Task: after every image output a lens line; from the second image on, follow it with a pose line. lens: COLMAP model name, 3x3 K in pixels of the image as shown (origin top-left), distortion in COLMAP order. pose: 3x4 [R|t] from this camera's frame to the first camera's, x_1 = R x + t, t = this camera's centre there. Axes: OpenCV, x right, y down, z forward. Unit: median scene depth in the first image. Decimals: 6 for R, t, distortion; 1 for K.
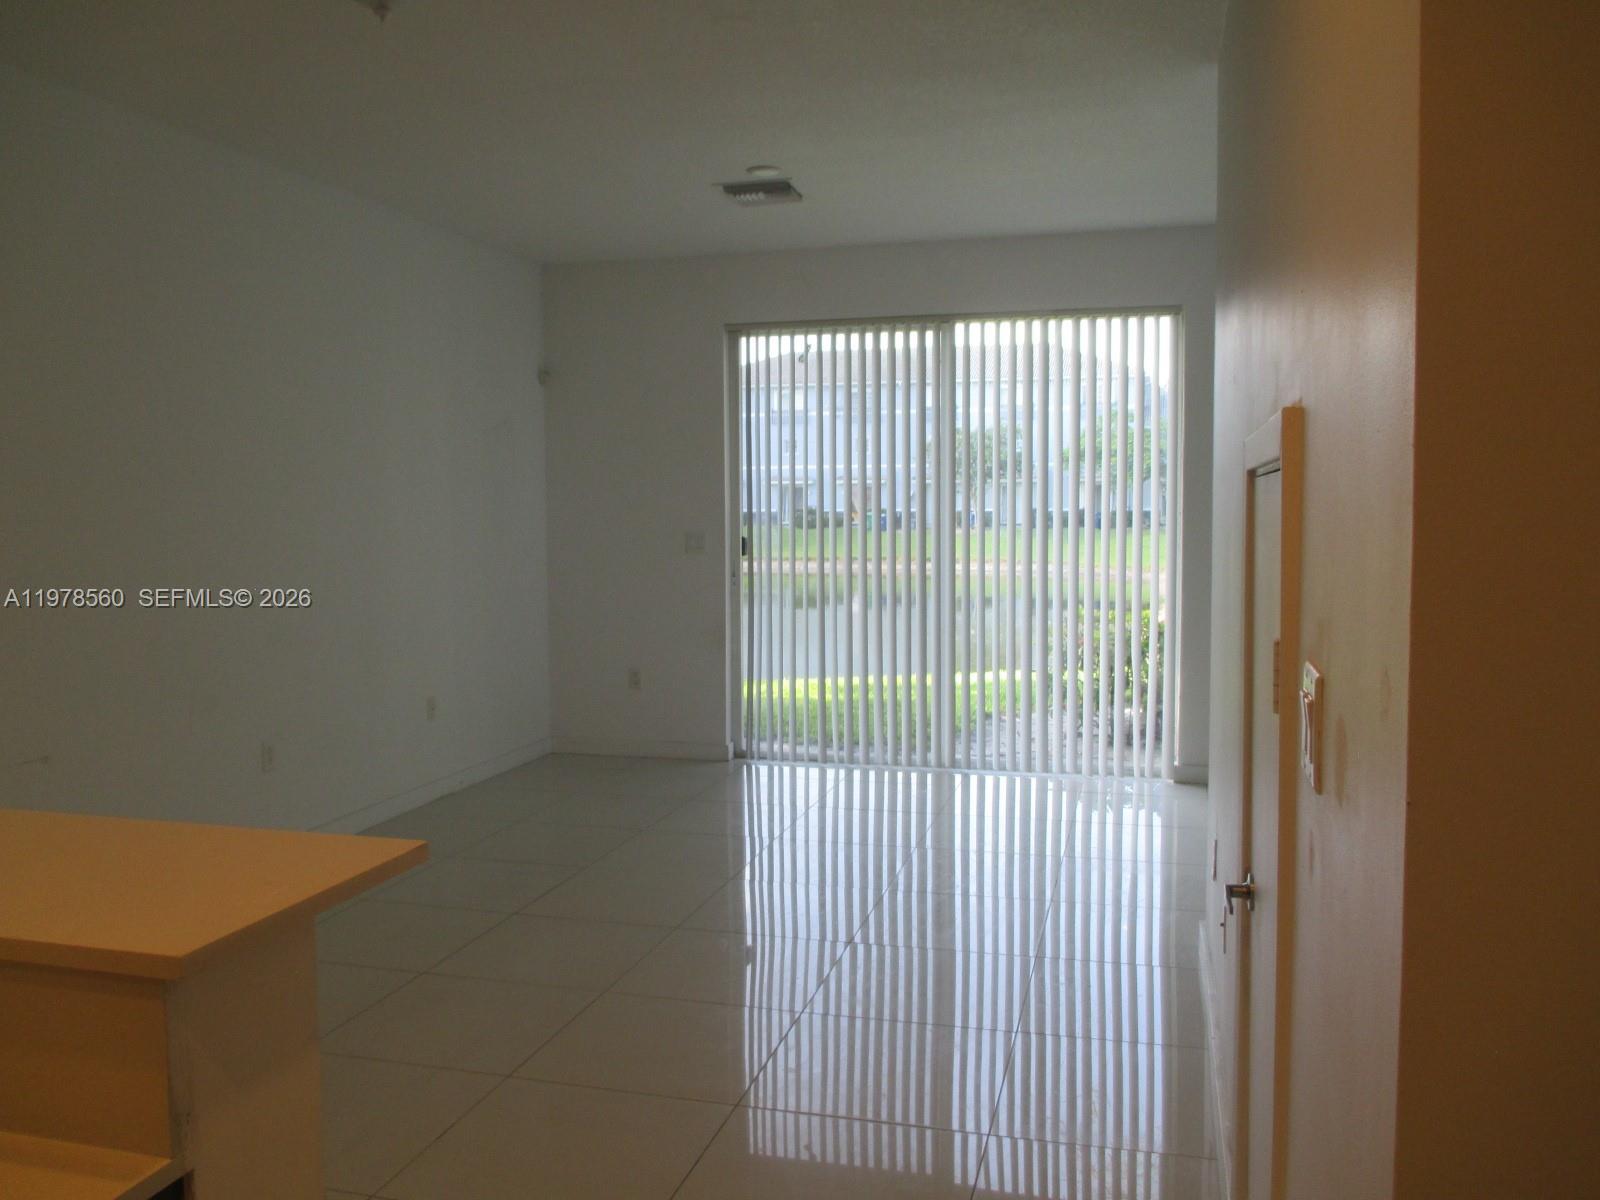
lens RADIAL K [[1296.7, 0, 797.7], [0, 1296.7, 590.9], [0, 0, 1]] dist [0.004116, -0.001494]
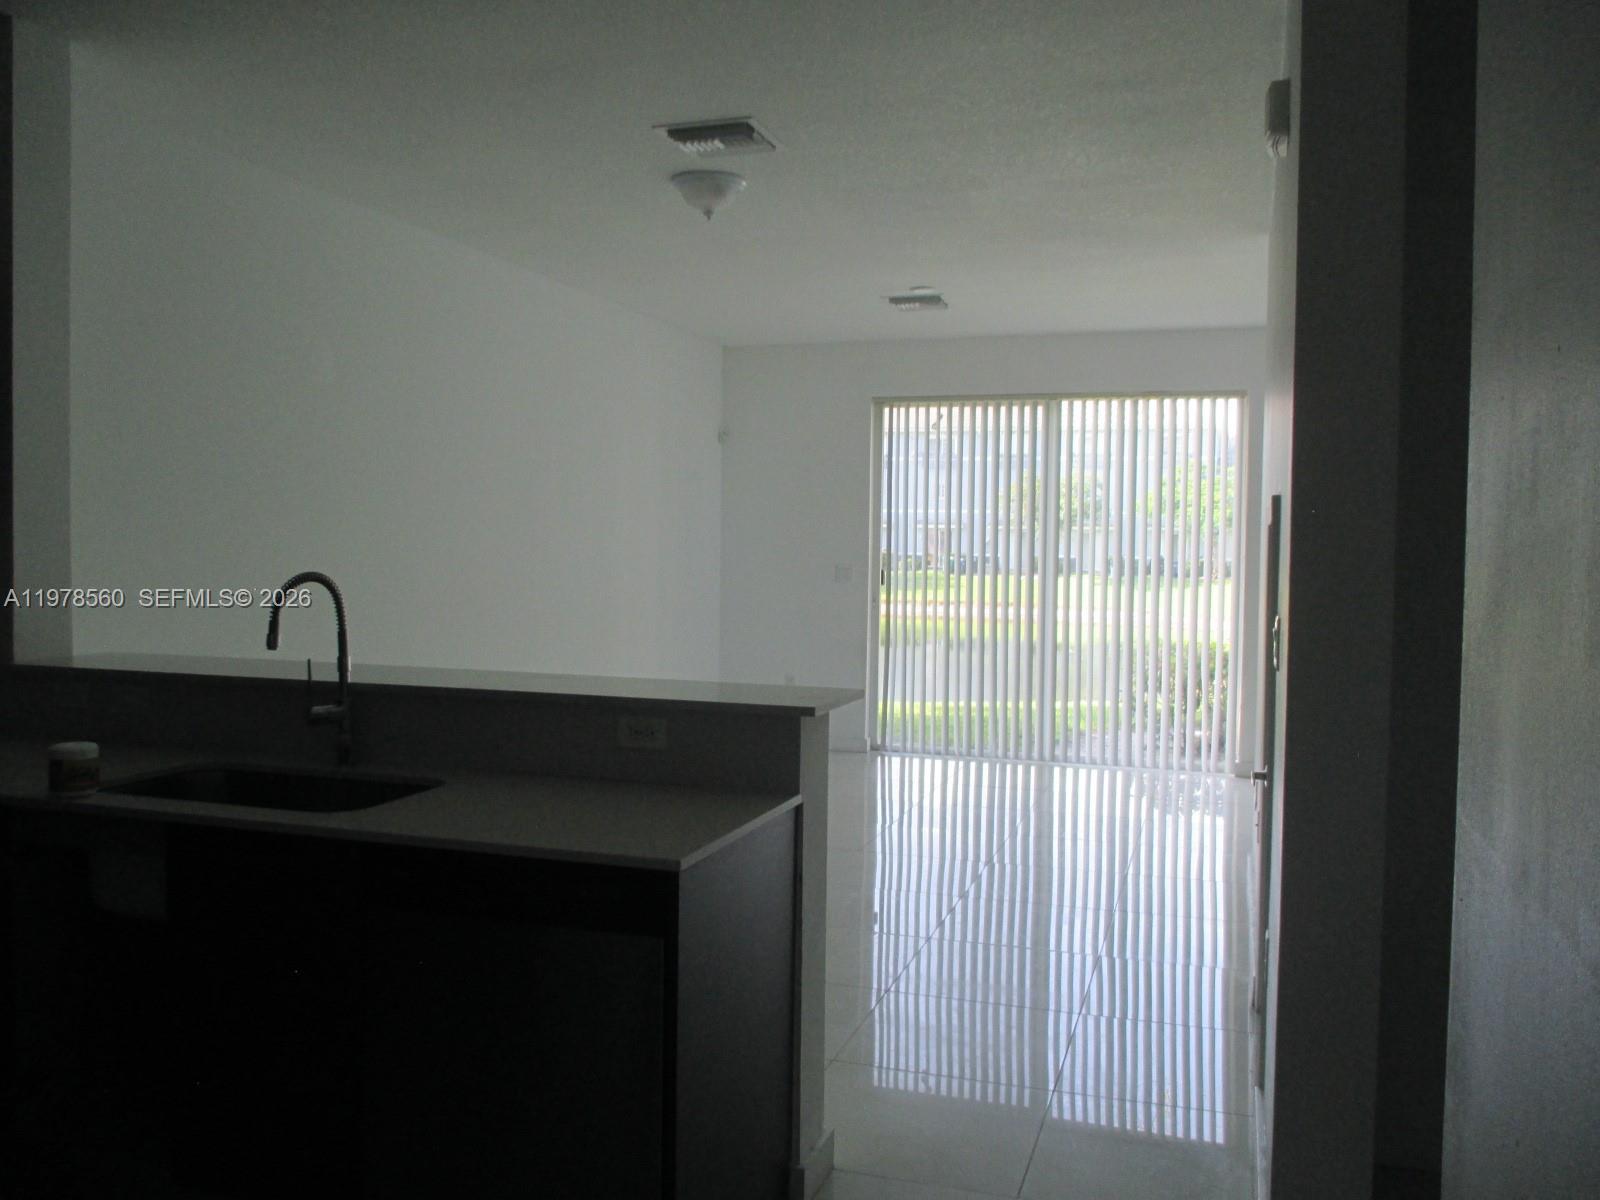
lens RADIAL K [[1333.2, 0, 801.5], [0, 1333.2, 592.3], [0, 0, 1]] dist [-0.016096, -0.009000]
pose [[0.998737, 0.023104, -0.044606, -0.063198], [-0.024562, 0.999172, -0.032429, 0.022658], [0.043820, 0.033483, 0.998478, -0.263437]]
